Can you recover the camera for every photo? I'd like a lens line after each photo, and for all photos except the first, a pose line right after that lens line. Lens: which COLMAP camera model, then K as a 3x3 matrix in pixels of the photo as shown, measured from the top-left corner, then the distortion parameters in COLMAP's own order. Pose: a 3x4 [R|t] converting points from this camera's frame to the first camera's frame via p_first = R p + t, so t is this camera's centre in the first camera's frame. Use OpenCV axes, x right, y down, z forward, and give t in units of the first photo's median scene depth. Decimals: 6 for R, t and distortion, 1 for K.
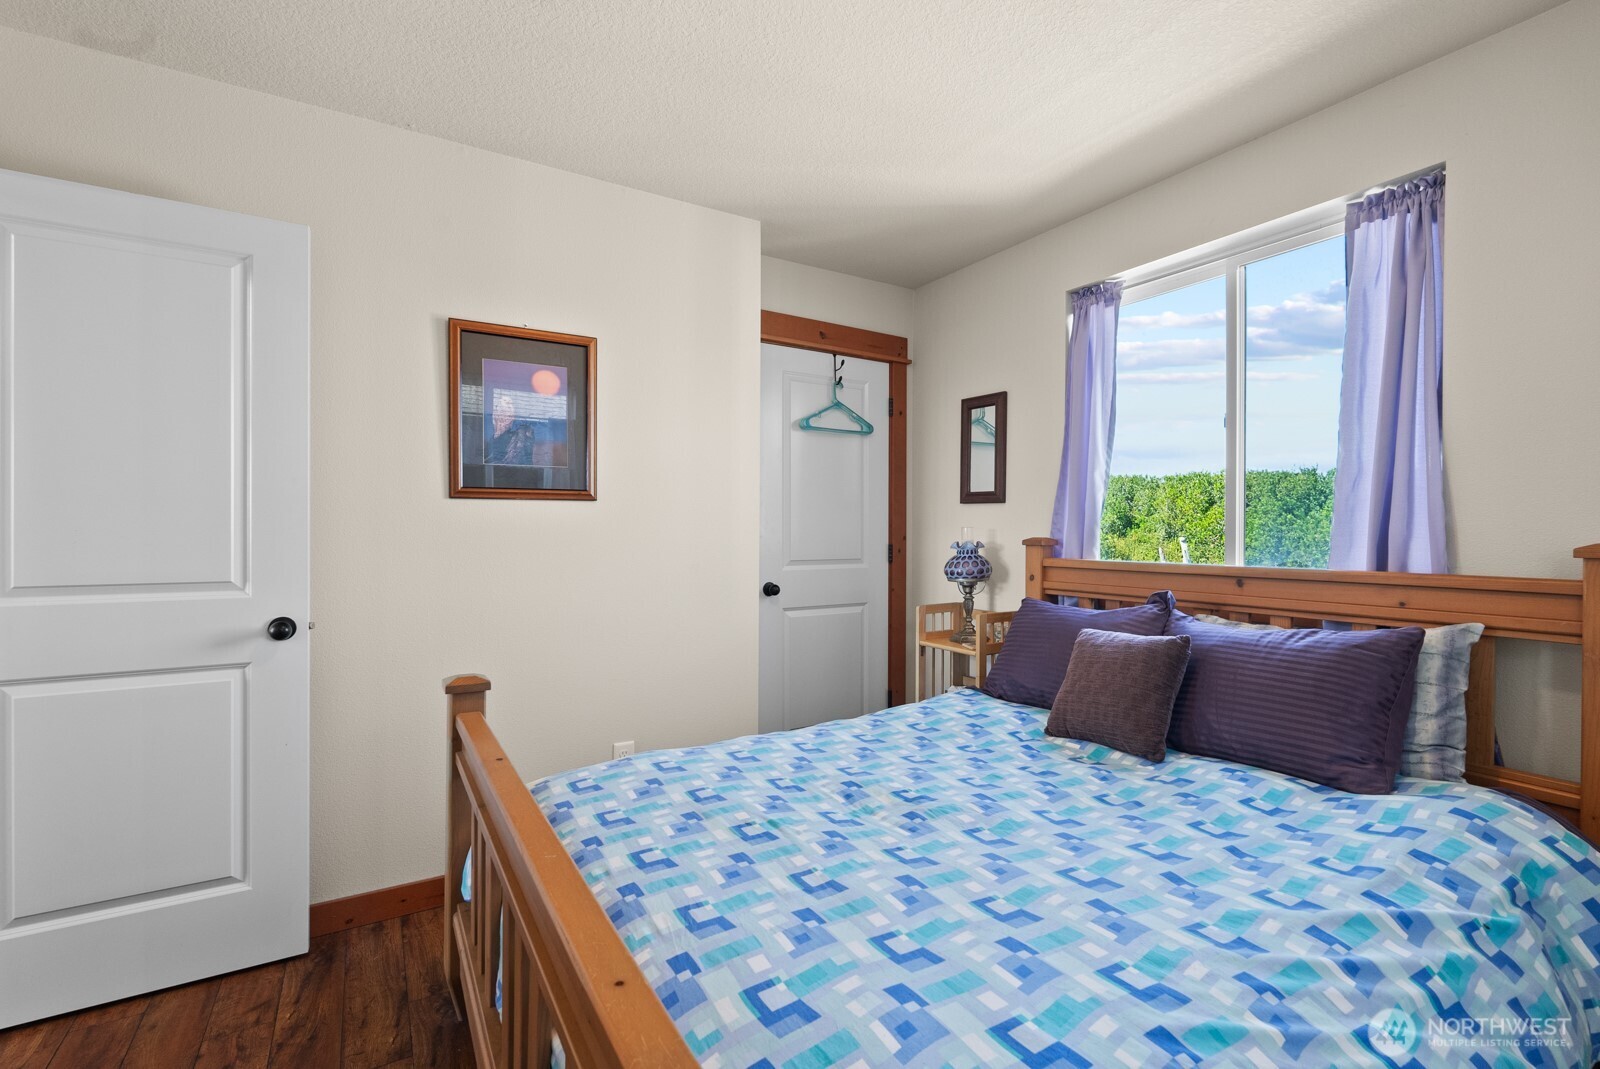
lens RADIAL K [[708.8, 0, 794.9], [0, 708.8, 534.9], [0, 0, 1]] dist [-0.004844, -0.000009]
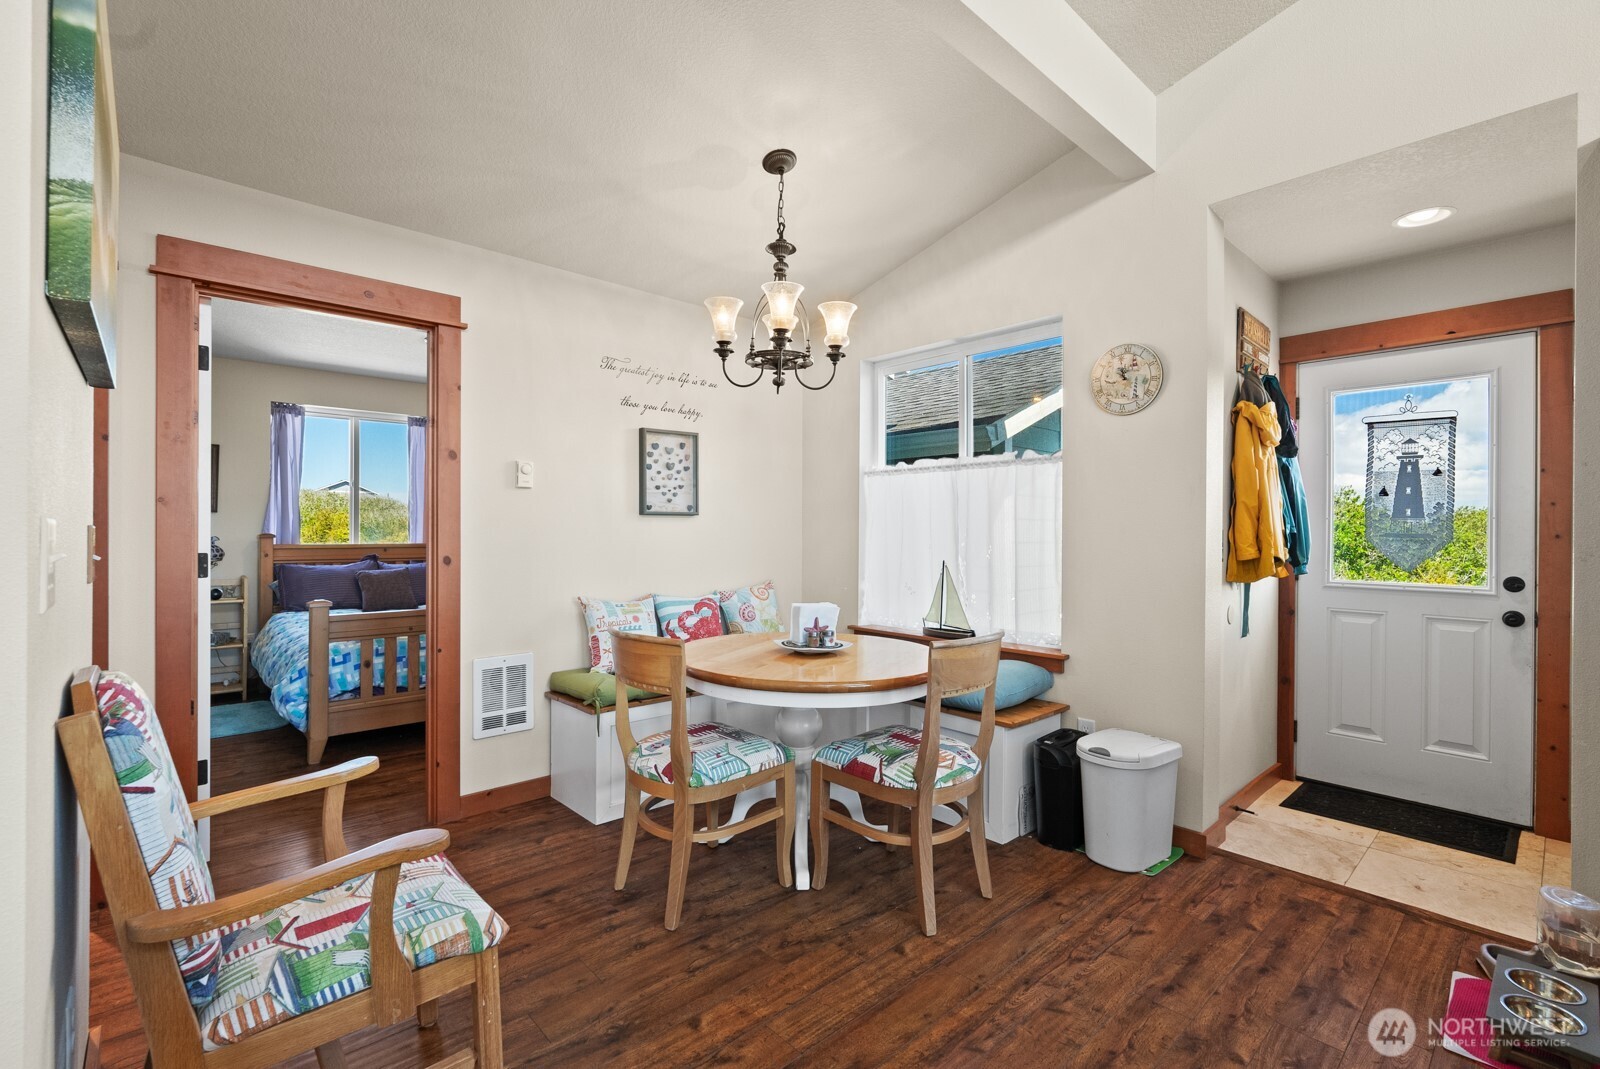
lens RADIAL K [[708.8, 0, 793.5], [0, 708.8, 529.6], [0, 0, 1]] dist [-0.004844, -0.000009]
pose [[-0.189959, -0.001783, 0.981790, -1.558803], [-0.000384, 0.999998, 0.001742, -0.008889], [-0.981792, -0.000046, -0.189960, 0.006889]]
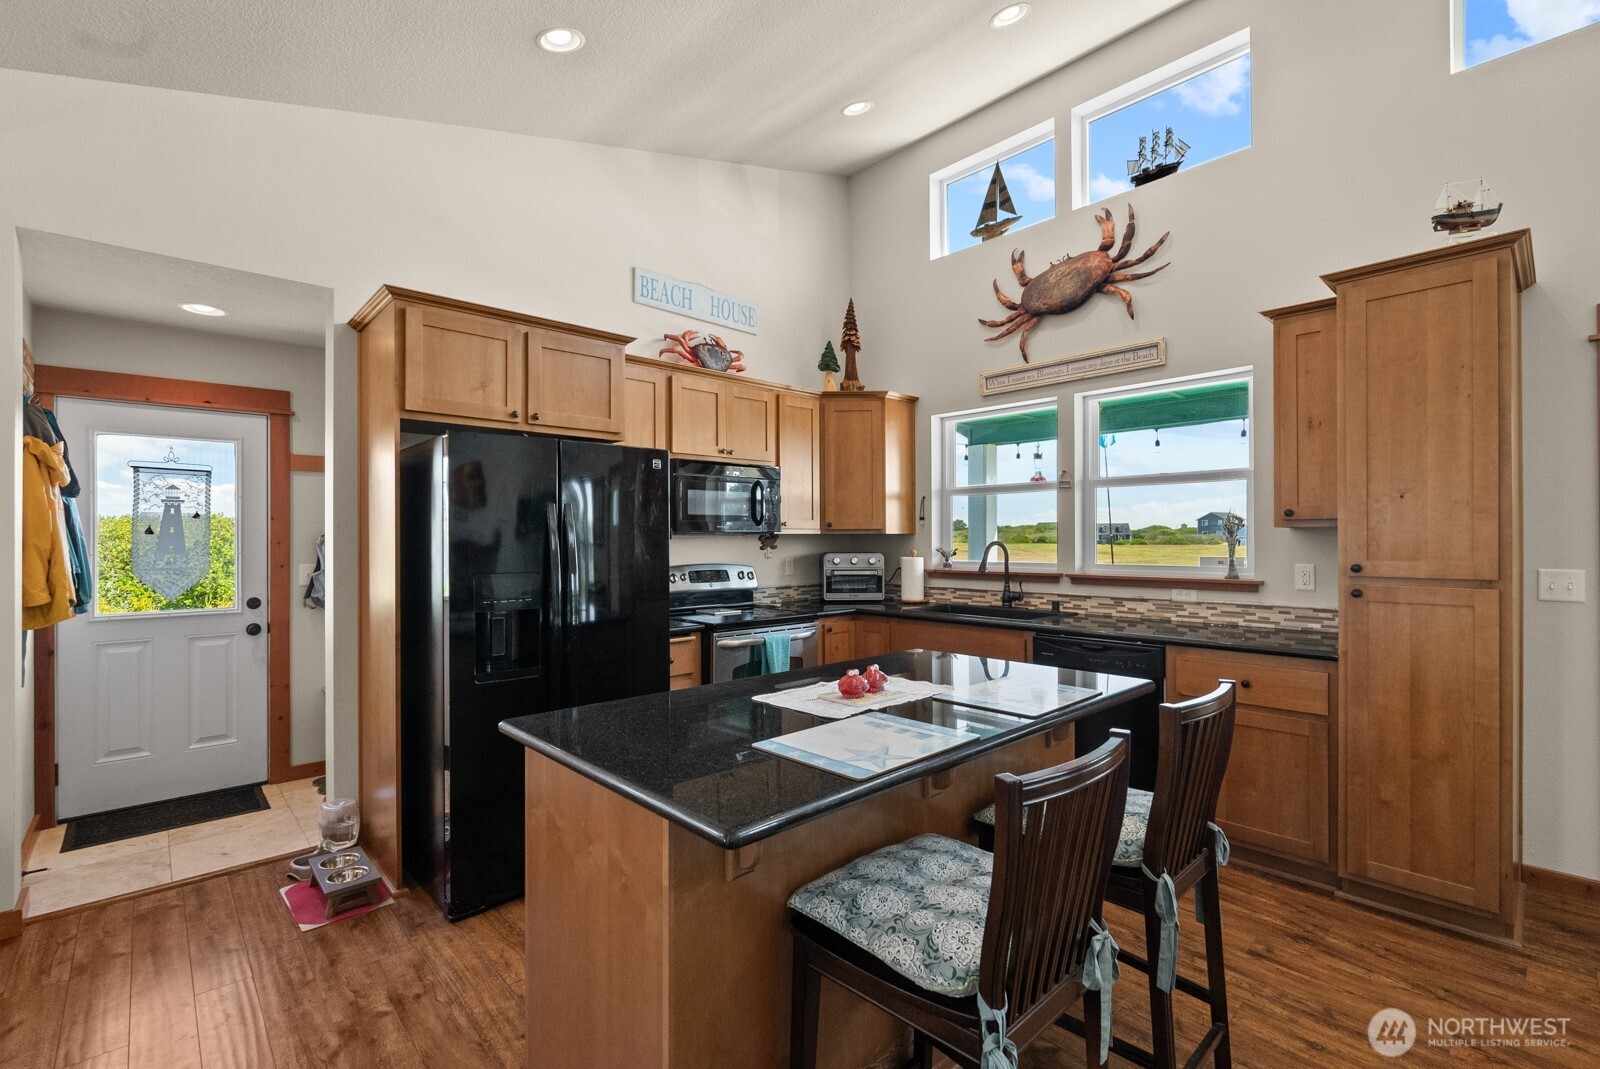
lens RADIAL K [[708.8, 0, 797.9], [0, 708.8, 537.4], [0, 0, 1]] dist [-0.004844, -0.000009]
pose [[-0.979084, 0.002376, -0.203441, -1.452297], [0.001062, 0.999978, 0.006566, -0.109239], [0.203452, 0.006213, -0.979065, 0.611090]]
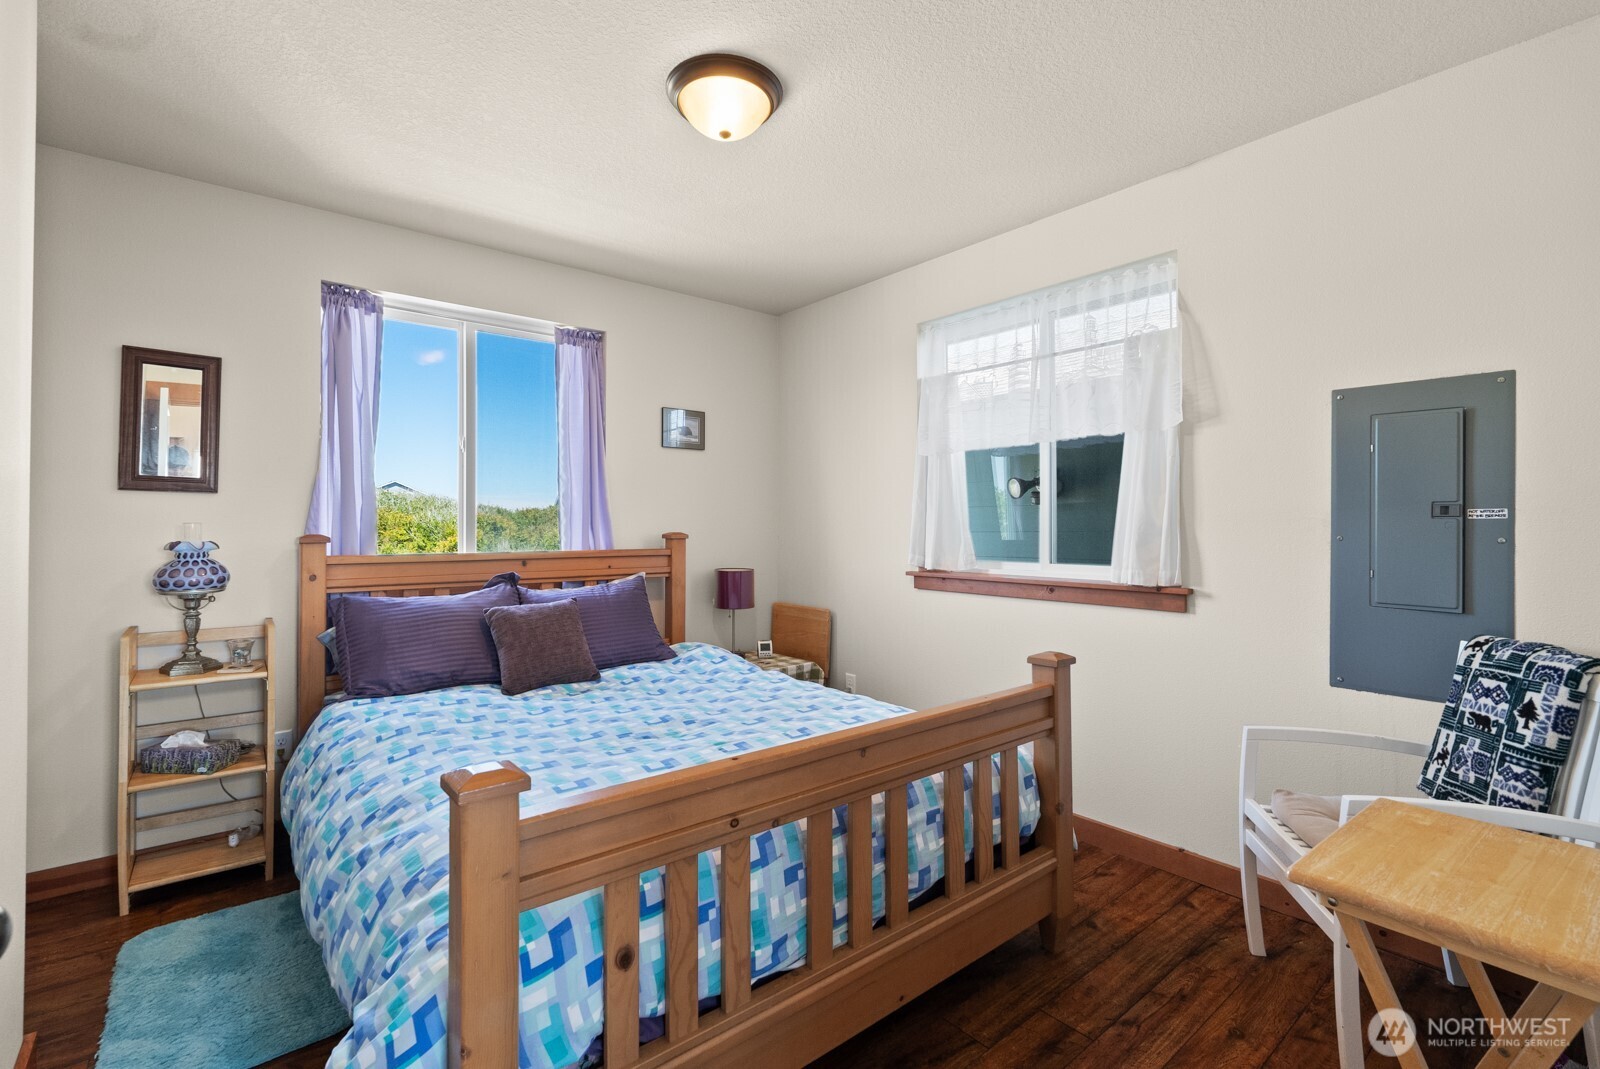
lens RADIAL K [[708.8, 0, 801.3], [0, 708.8, 521.5], [0, 0, 1]] dist [-0.004844, -0.000009]
pose [[-0.148417, 0.007206, 0.988899, -0.610922], [0.007084, 0.999956, -0.006224, -0.002936], [-0.988899, 0.006081, -0.148462, 0.457530]]
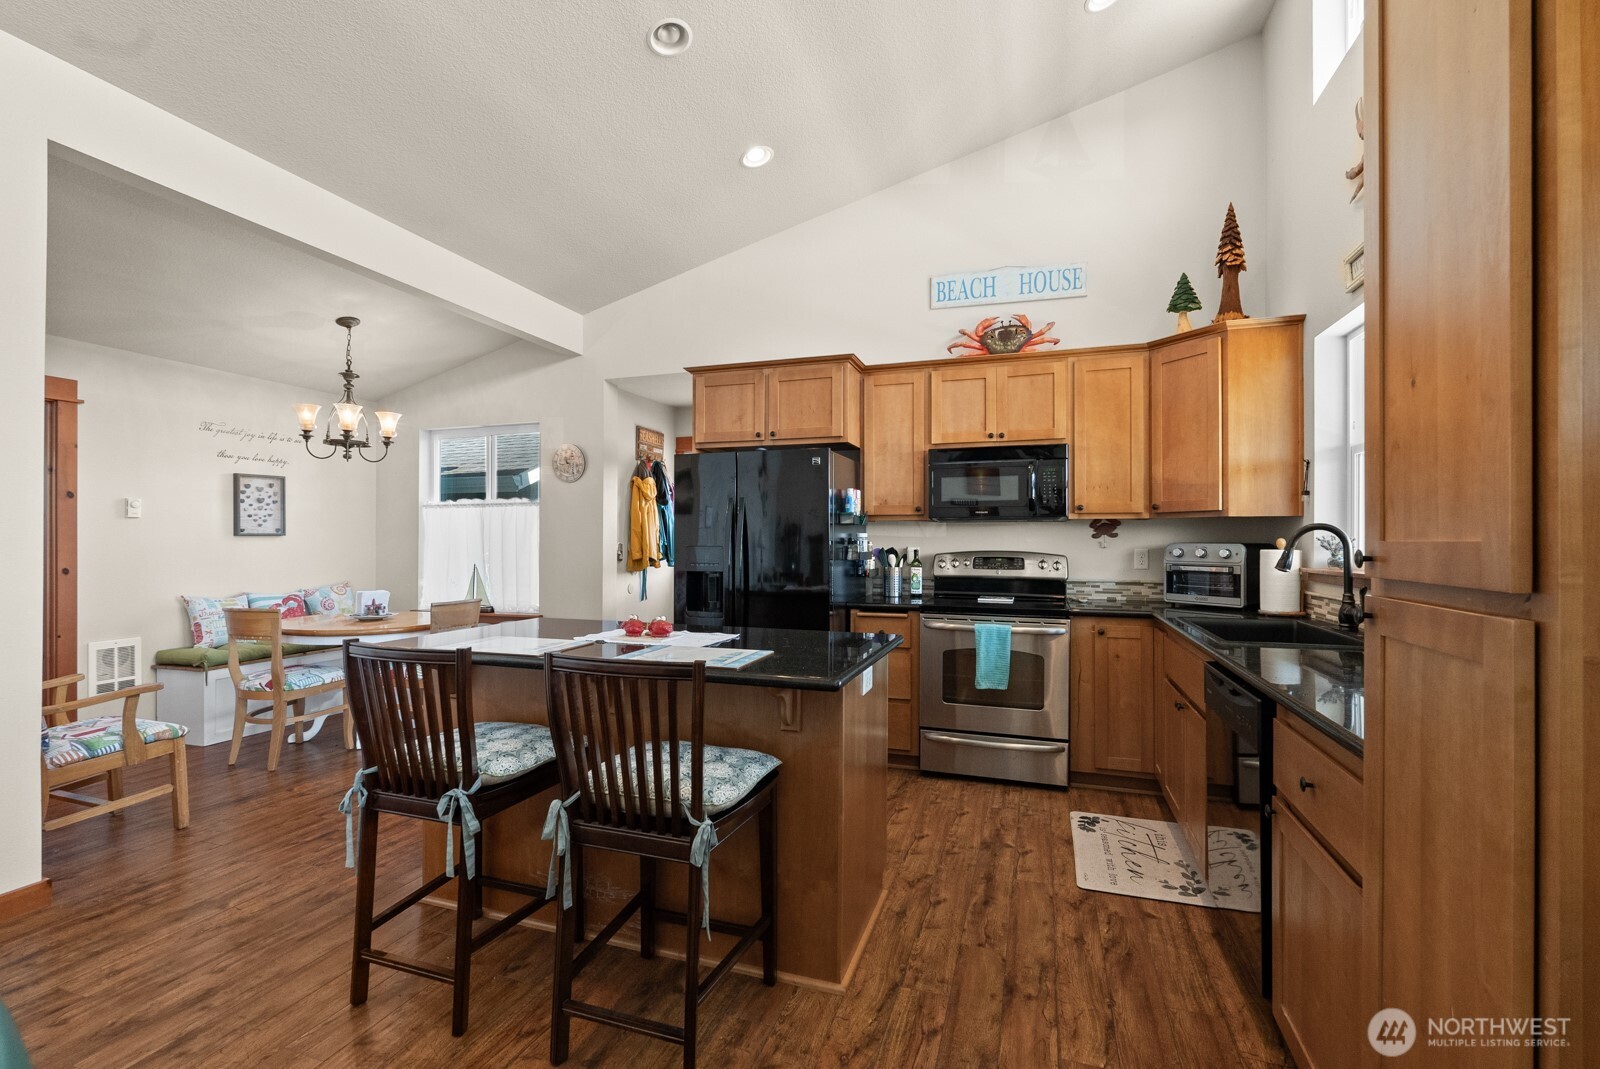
lens RADIAL K [[708.8, 0, 800.0], [0, 708.8, 534.0], [0, 0, 1]] dist [-0.004844, -0.000009]
pose [[-0.643954, 0.002955, 0.765058, -3.302111], [0.003174, 0.999994, -0.001192, -0.049656], [-0.765058, 0.001661, -0.643960, 0.161679]]
